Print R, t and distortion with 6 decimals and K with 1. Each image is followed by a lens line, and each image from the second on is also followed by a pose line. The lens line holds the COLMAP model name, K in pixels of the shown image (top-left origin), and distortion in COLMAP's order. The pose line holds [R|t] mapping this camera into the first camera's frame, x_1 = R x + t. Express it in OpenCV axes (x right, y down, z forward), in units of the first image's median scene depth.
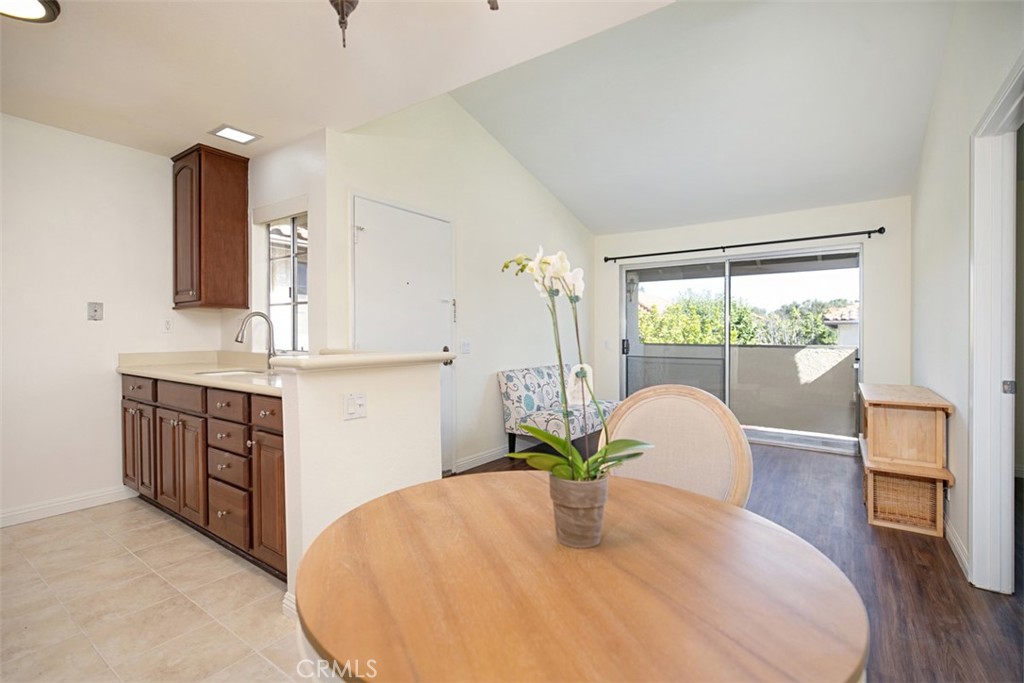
lens RADIAL K [[462.6, 0, 509.0], [0, 462.6, 336.7], [0, 0, 1]] dist [0.003878, -0.000286]
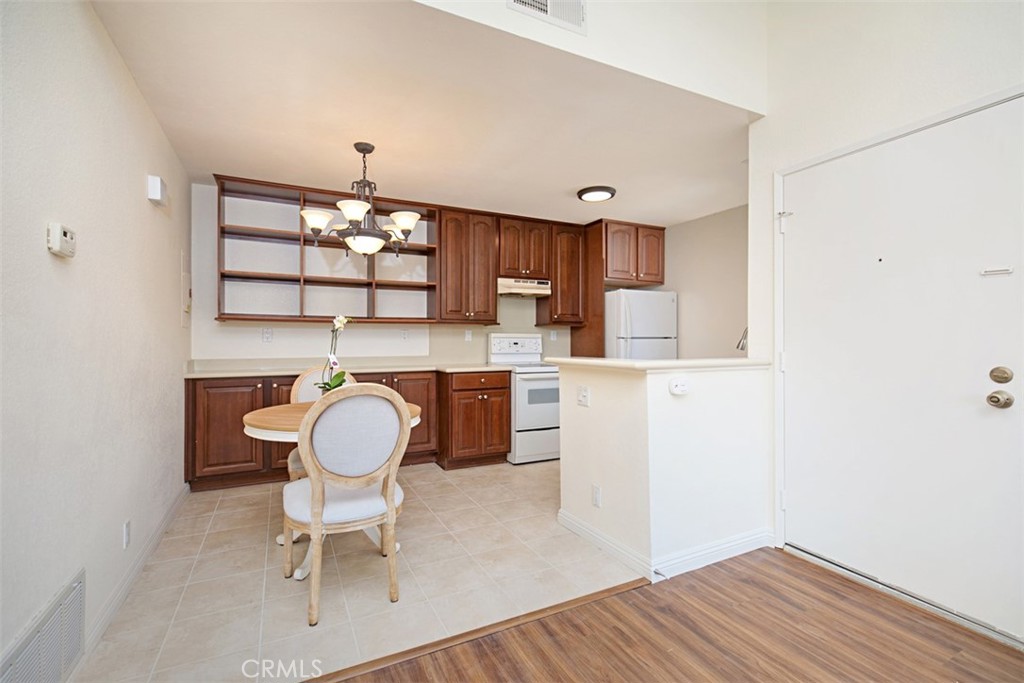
lens RADIAL K [[452.4, 0, 510.4], [0, 452.4, 341.1], [0, 0, 1]] dist [0.001528, 0.000009]
pose [[-0.470566, -0.004167, -0.882355, 0.453994], [-0.003755, 0.999989, -0.002720, -0.002413], [0.882357, 0.002033, -0.470577, 0.698557]]
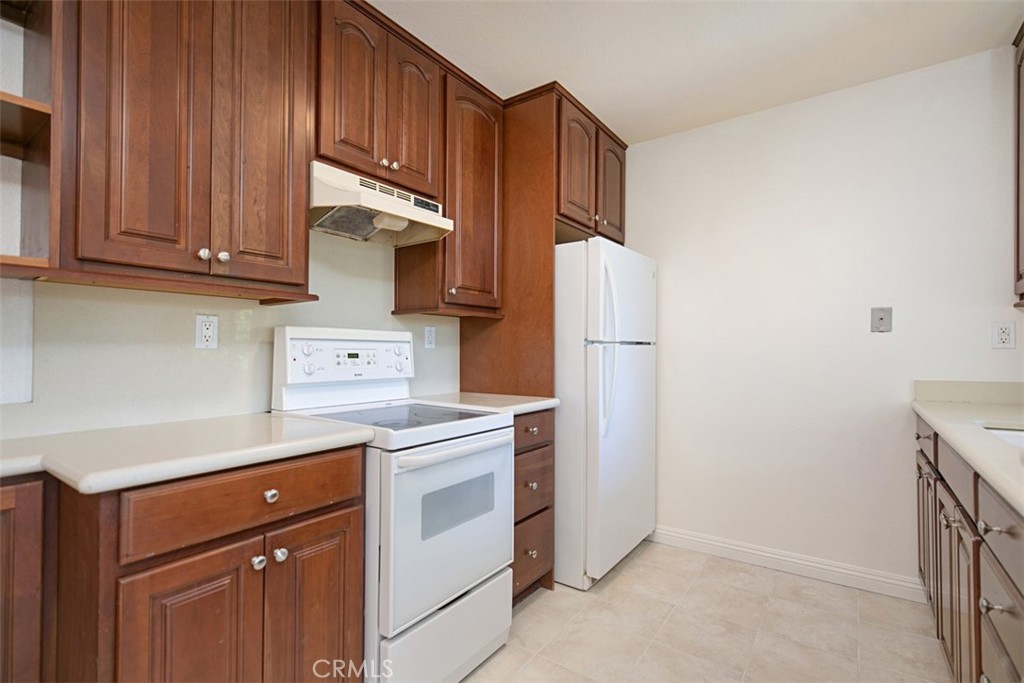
lens RADIAL K [[473.0, 0, 510.8], [0, 473.0, 342.4], [0, 0, 1]] dist [0.002804, 0.000171]
pose [[-0.006077, -0.024080, -0.999692, -0.111681], [-0.000920, 0.999710, -0.024075, -0.001008], [0.999981, 0.000773, -0.006097, 0.323065]]
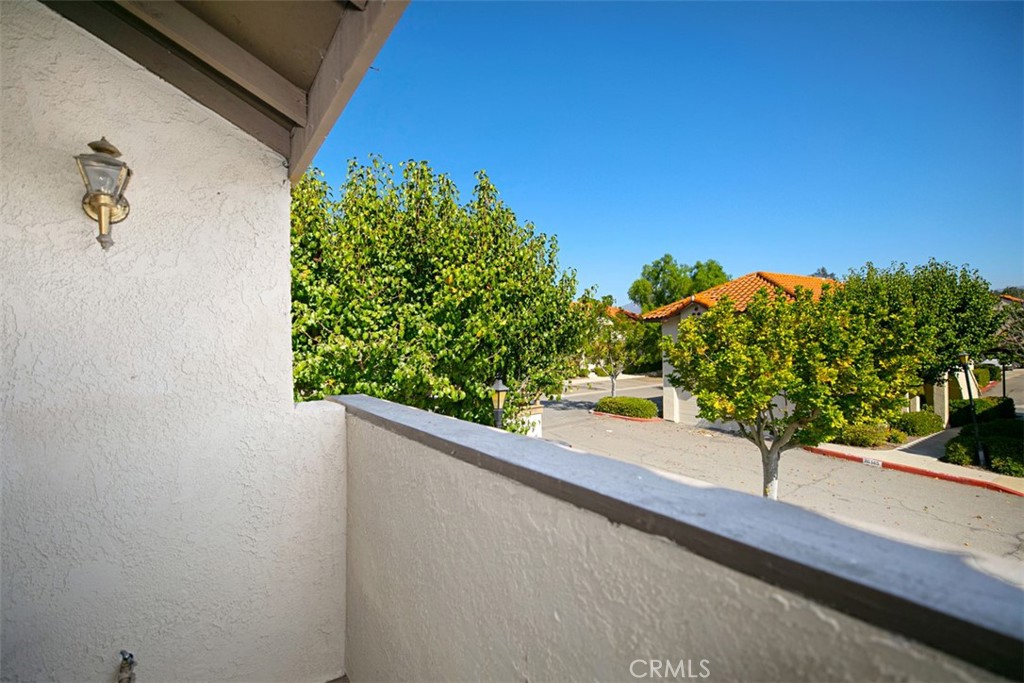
lens RADIAL K [[452.4, 0, 510.4], [0, 452.4, 341.1], [0, 0, 1]] dist [0.001528, 0.000009]
pose [[0.939460, -0.029479, -0.341387, 0.787437], [0.030947, 0.999520, -0.001147, -0.033817], [0.341257, -0.009487, 0.939922, 1.297639]]
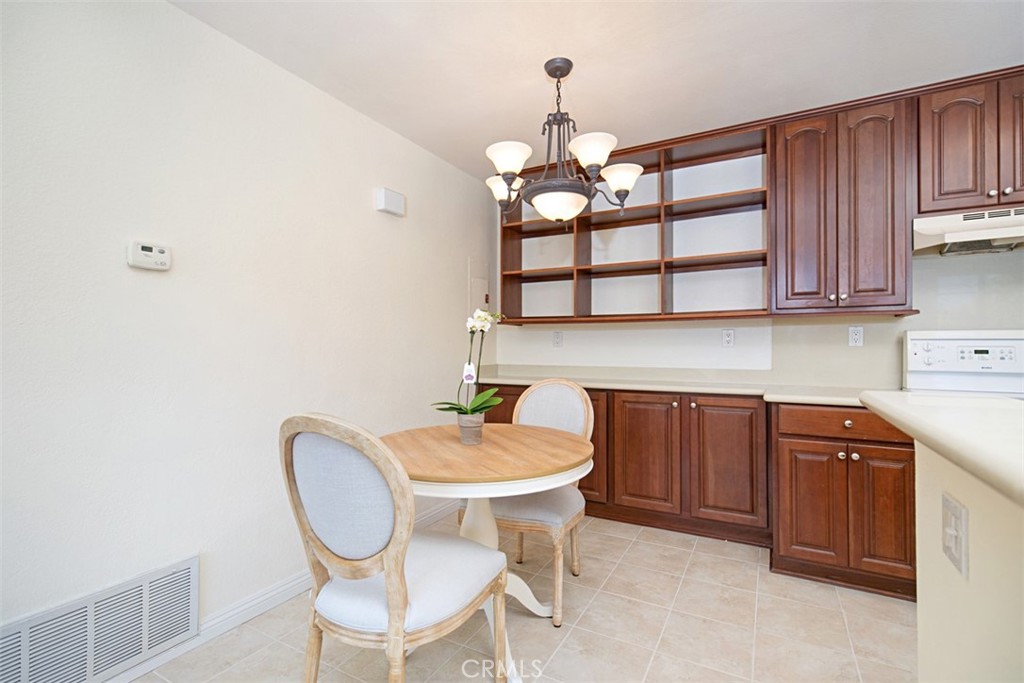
lens RADIAL K [[473.0, 0, 510.8], [0, 473.0, 342.4], [0, 0, 1]] dist [0.002804, 0.000171]
pose [[-0.993627, -0.005530, -0.112583, 0.047846], [-0.004992, 0.999975, -0.005057, -0.004801], [0.112608, -0.004462, -0.993629, 0.665075]]
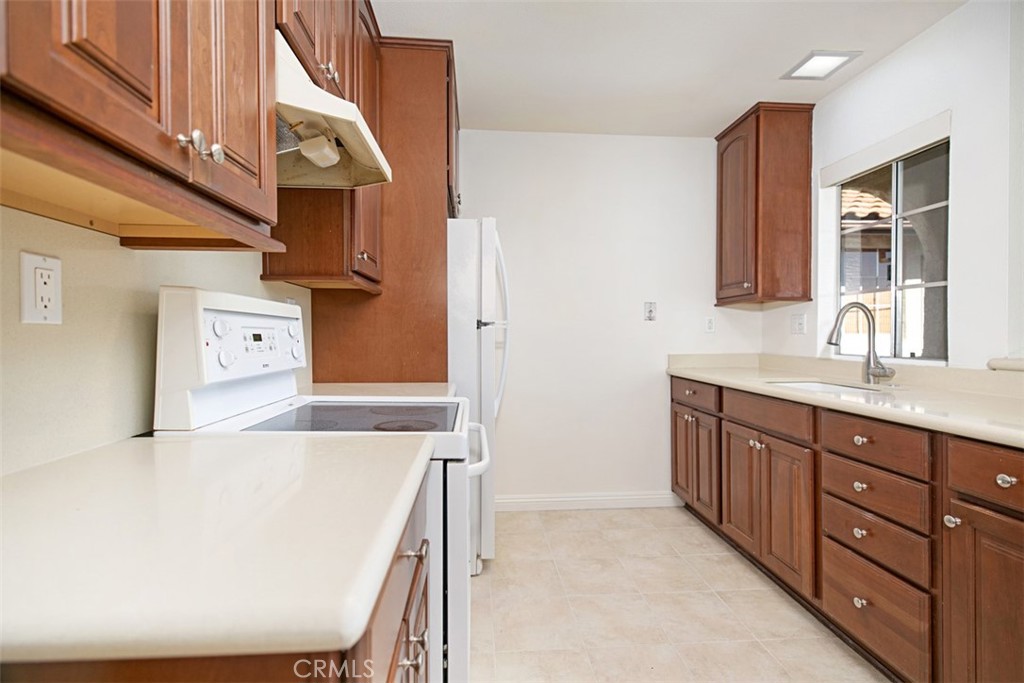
lens RADIAL K [[462.6, 0, 509.0], [0, 462.6, 336.7], [0, 0, 1]] dist [0.003878, -0.000286]
pose [[0.632578, 0.001665, -0.774495, -0.231674], [-0.001989, 0.999998, 0.000525, -0.000110], [0.774494, 0.001208, 0.632580, 0.101534]]
